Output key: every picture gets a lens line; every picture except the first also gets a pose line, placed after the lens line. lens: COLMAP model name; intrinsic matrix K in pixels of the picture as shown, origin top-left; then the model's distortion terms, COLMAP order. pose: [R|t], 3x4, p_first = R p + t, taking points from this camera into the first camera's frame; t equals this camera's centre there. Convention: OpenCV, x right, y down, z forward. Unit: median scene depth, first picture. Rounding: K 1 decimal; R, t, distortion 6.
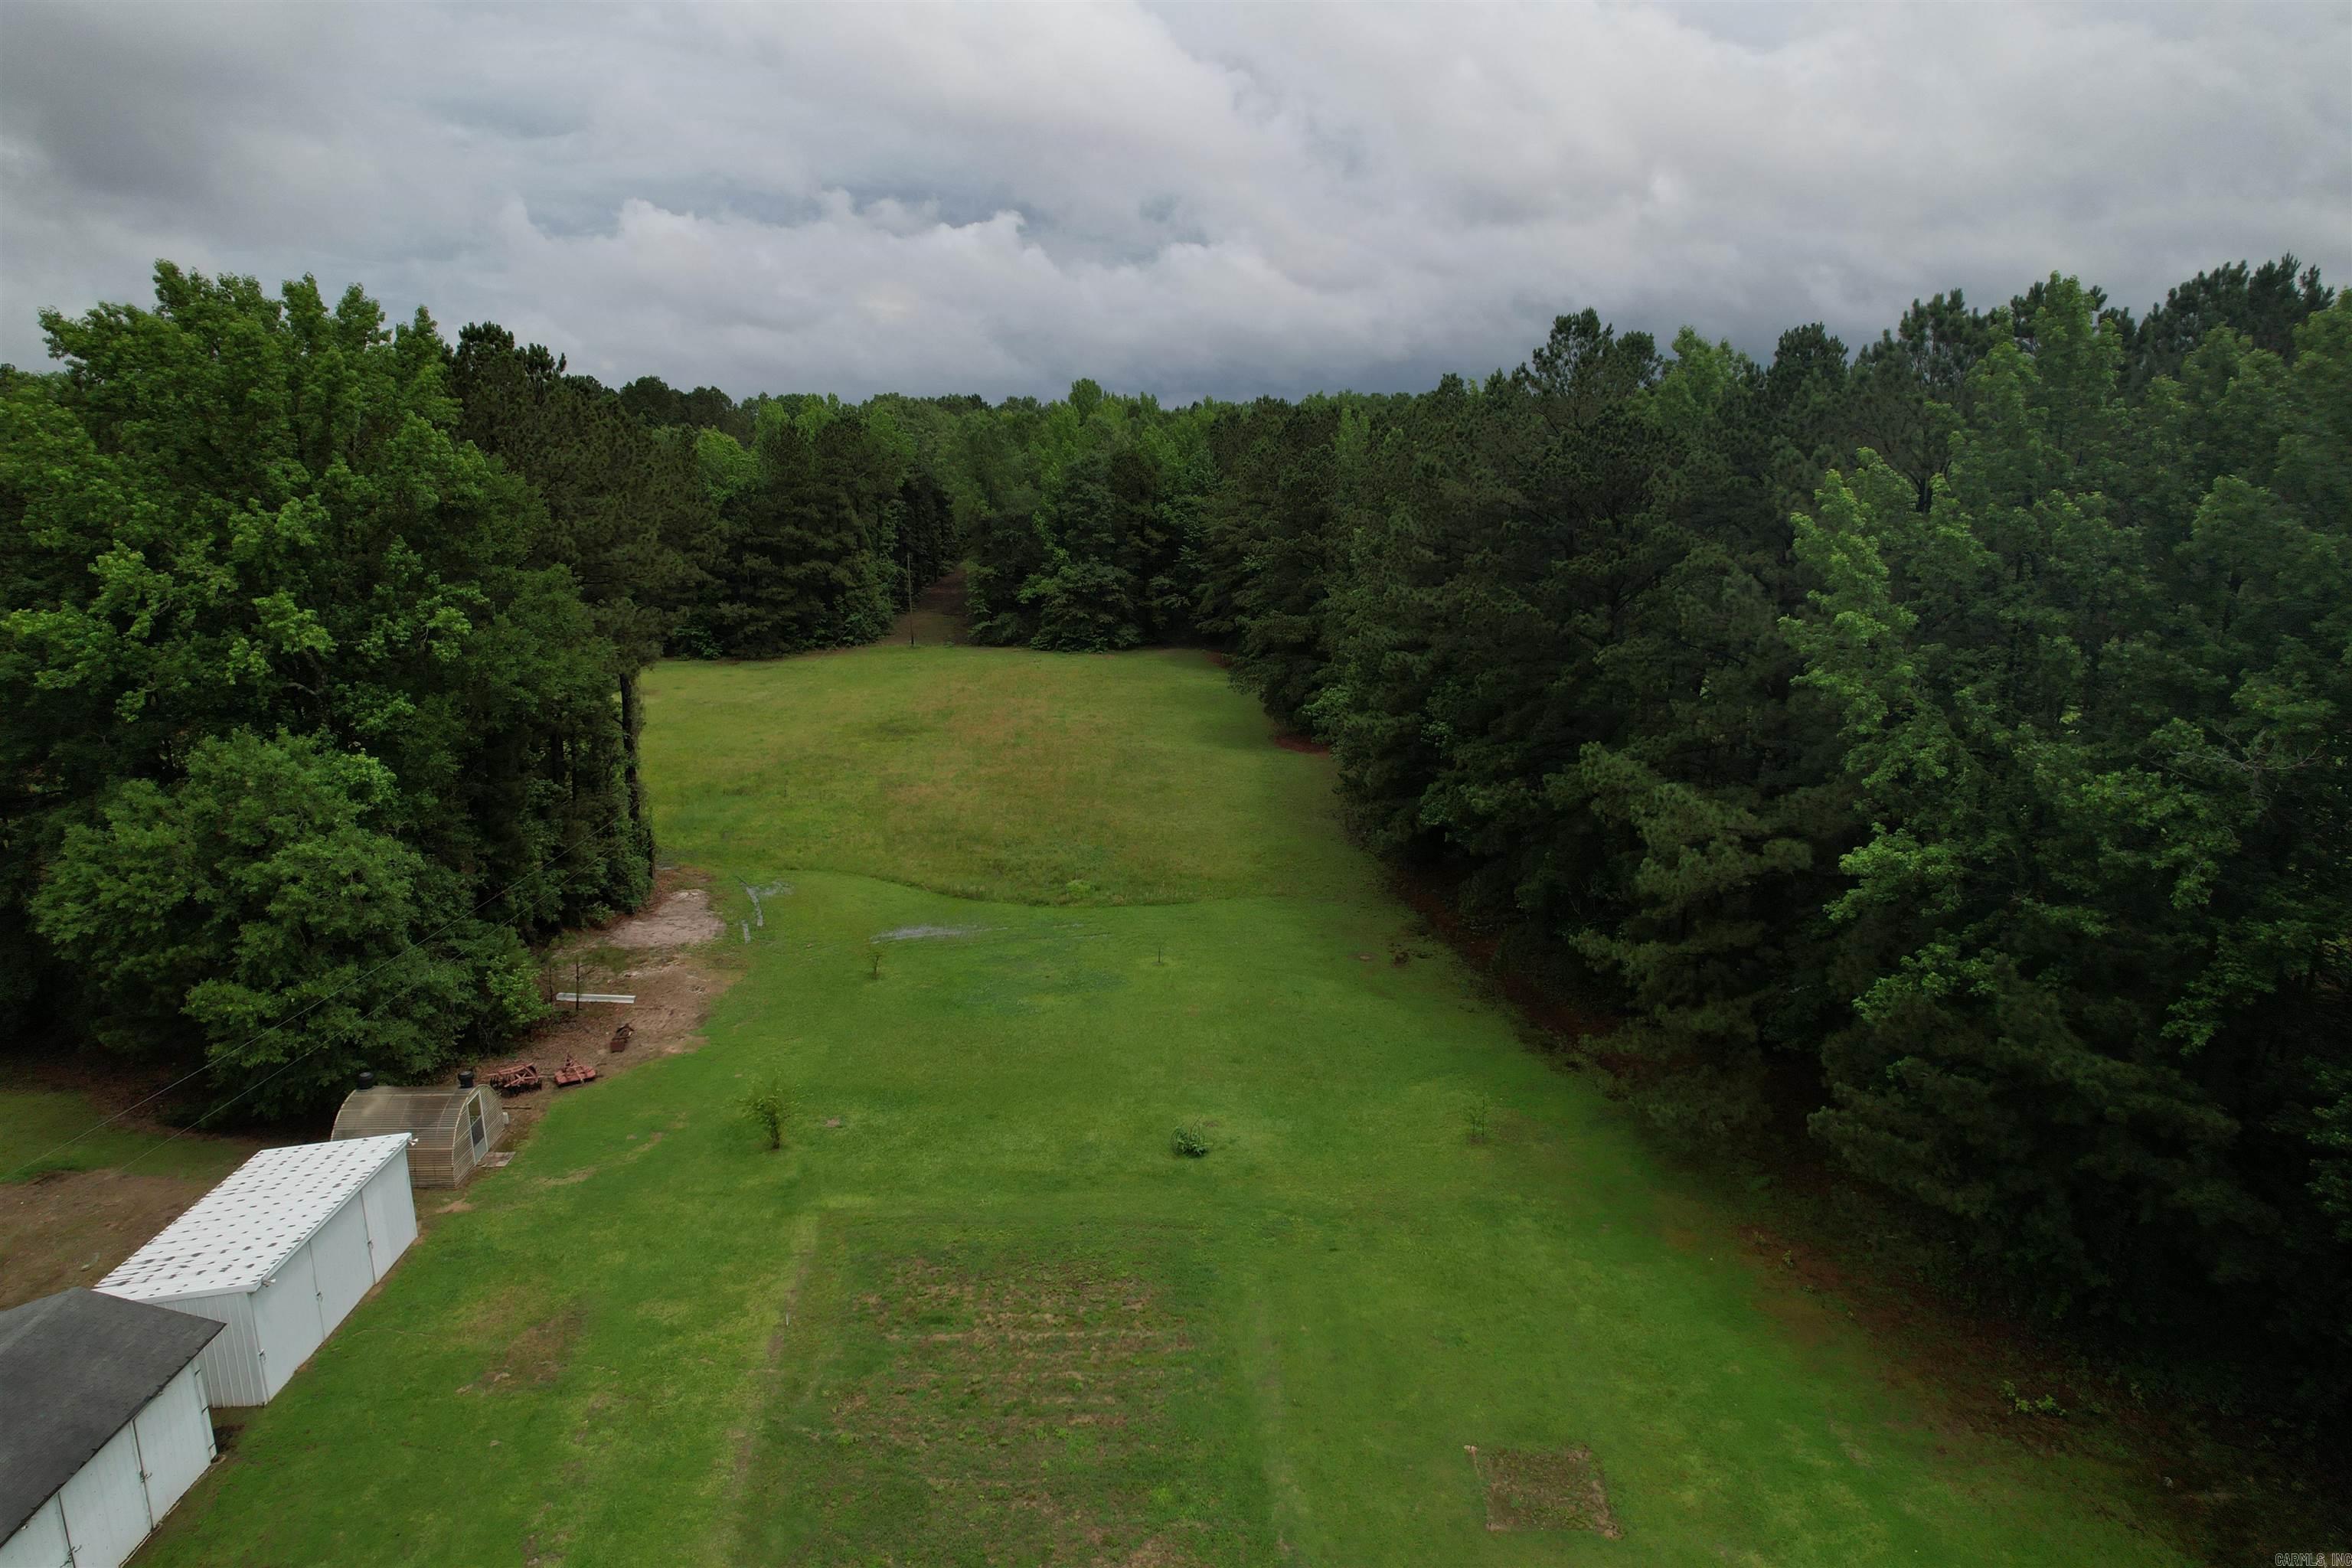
lens RADIAL K [[1512.5, 0, 1171.5], [0, 1512.5, 768.4], [0, 0, 1]] dist [-0.004430, 0.001503]
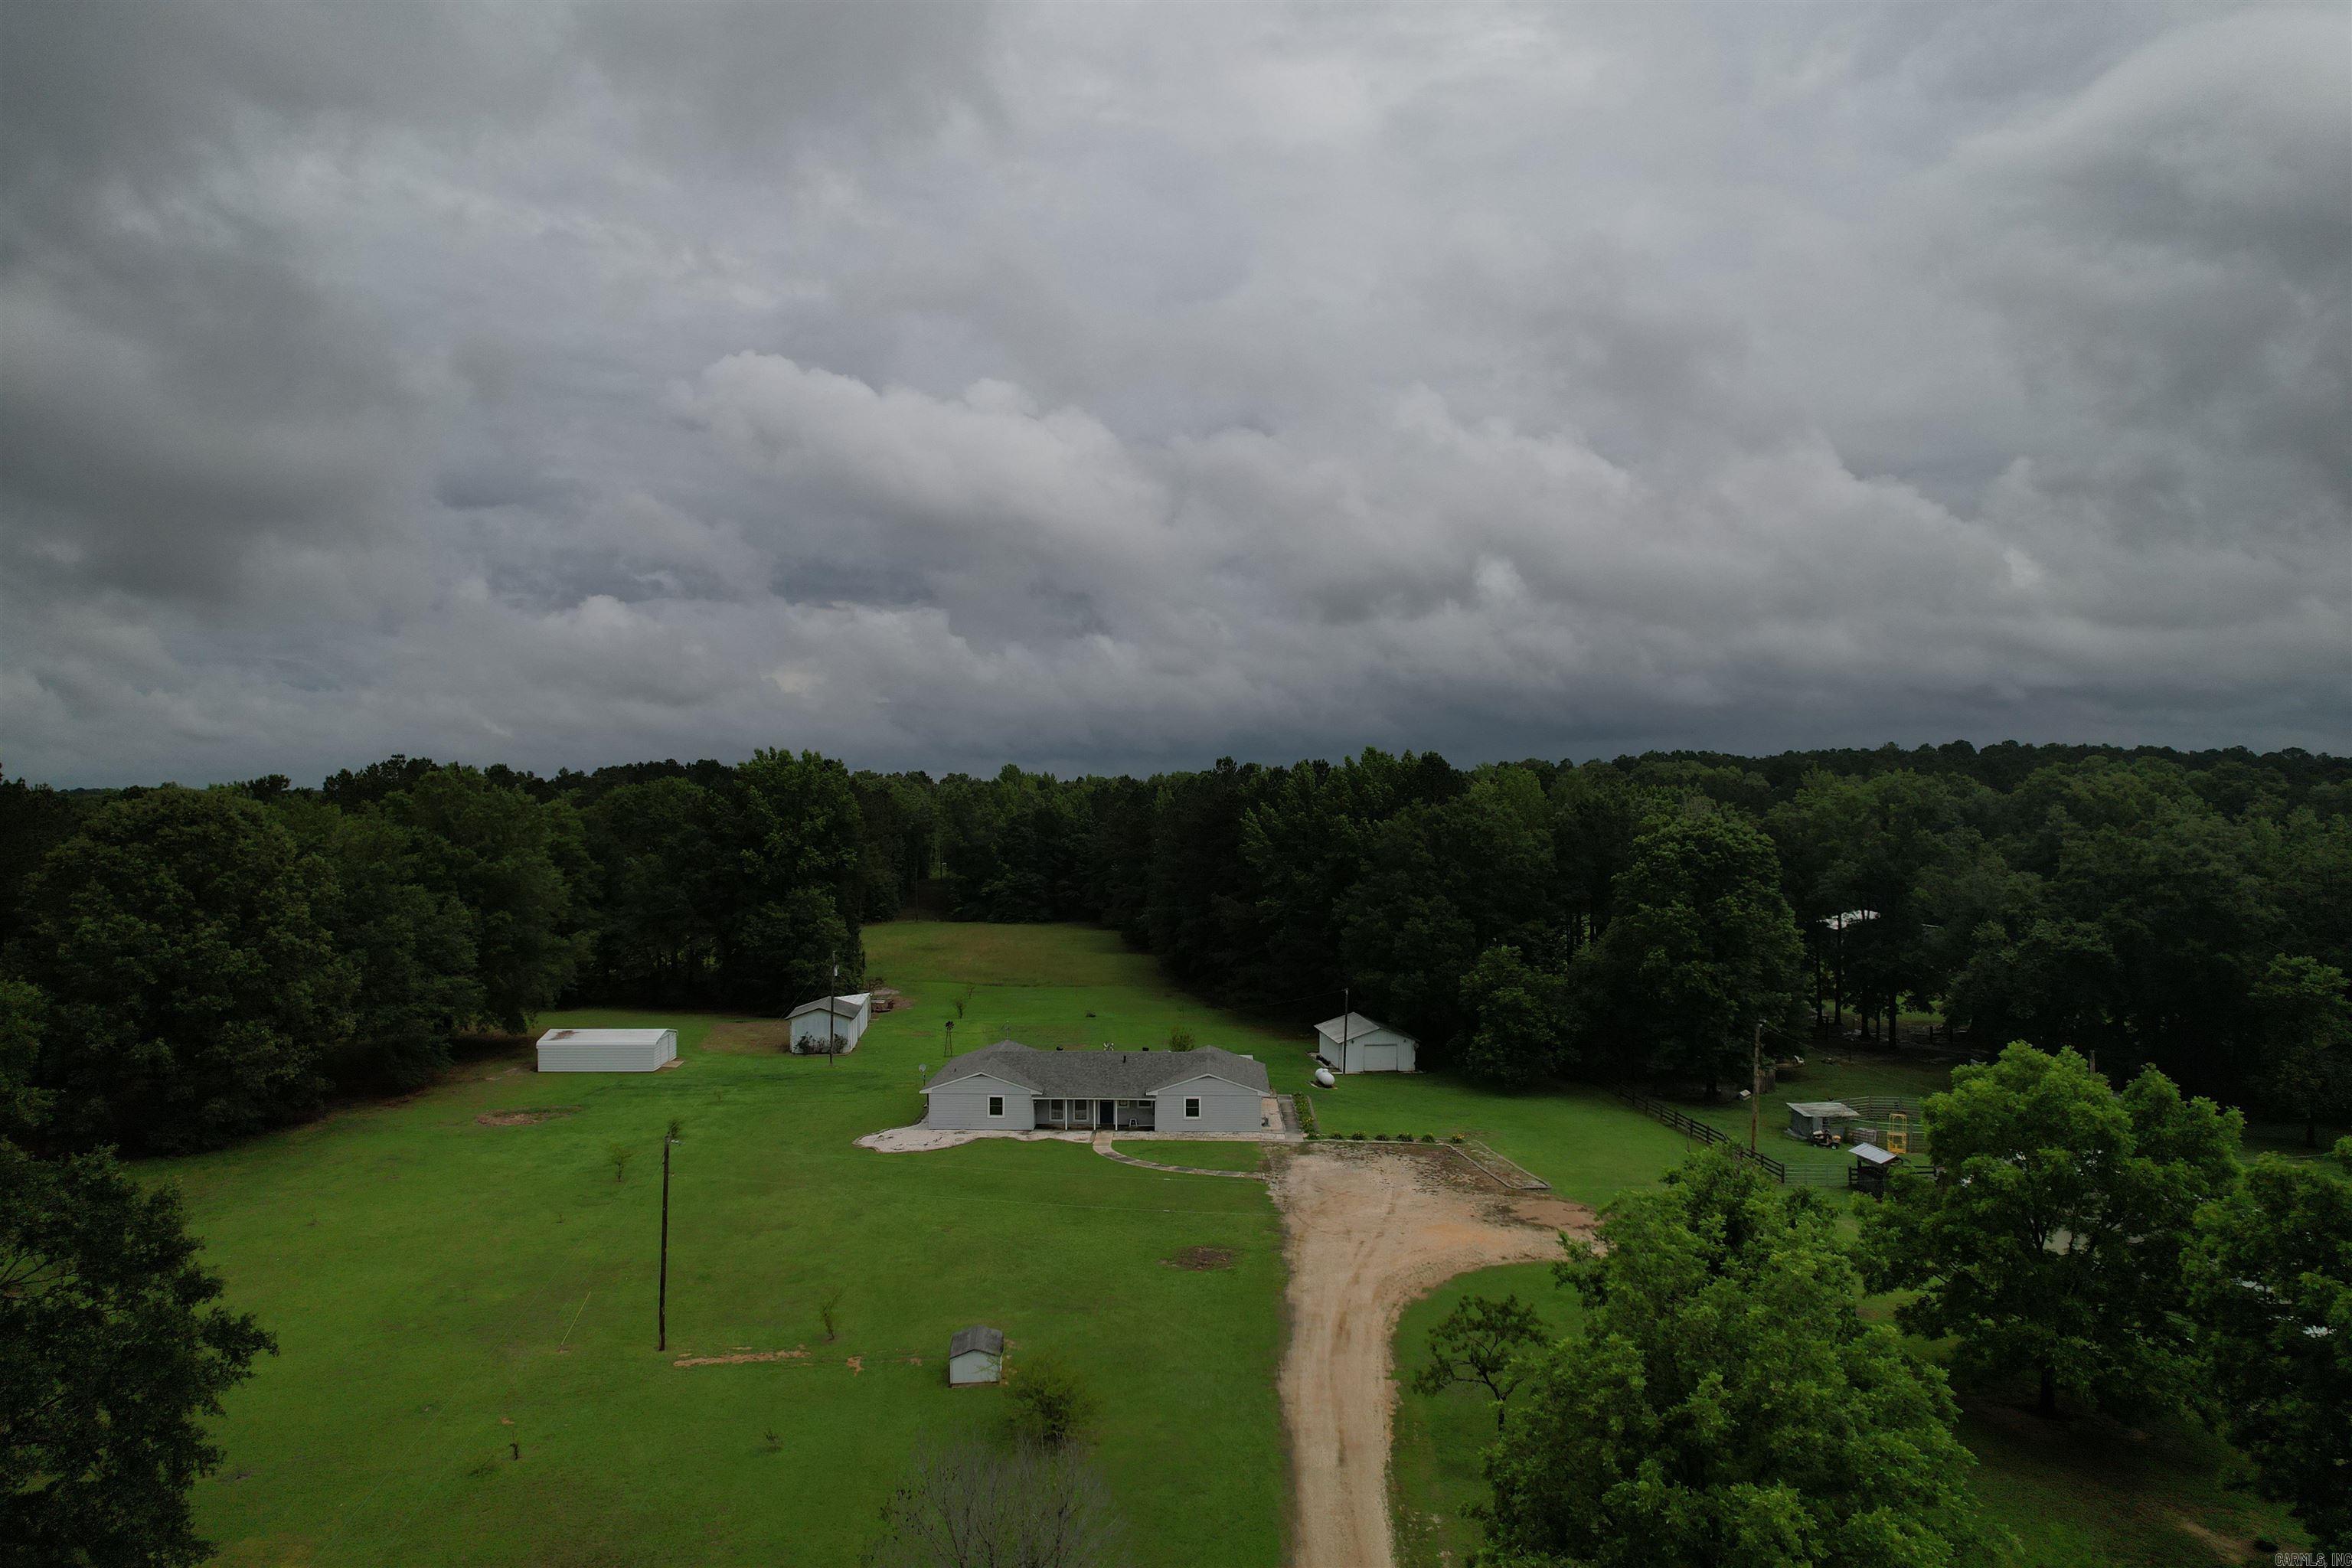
lens RADIAL K [[1512.5, 0, 1173.2], [0, 1512.5, 783.8], [0, 0, 1]] dist [-0.004430, 0.001503]
pose [[0.996614, 0.001829, 0.082197, -0.024692], [0.016760, 0.974240, -0.224889, 0.157038], [-0.080491, 0.225505, 0.970911, -0.711672]]
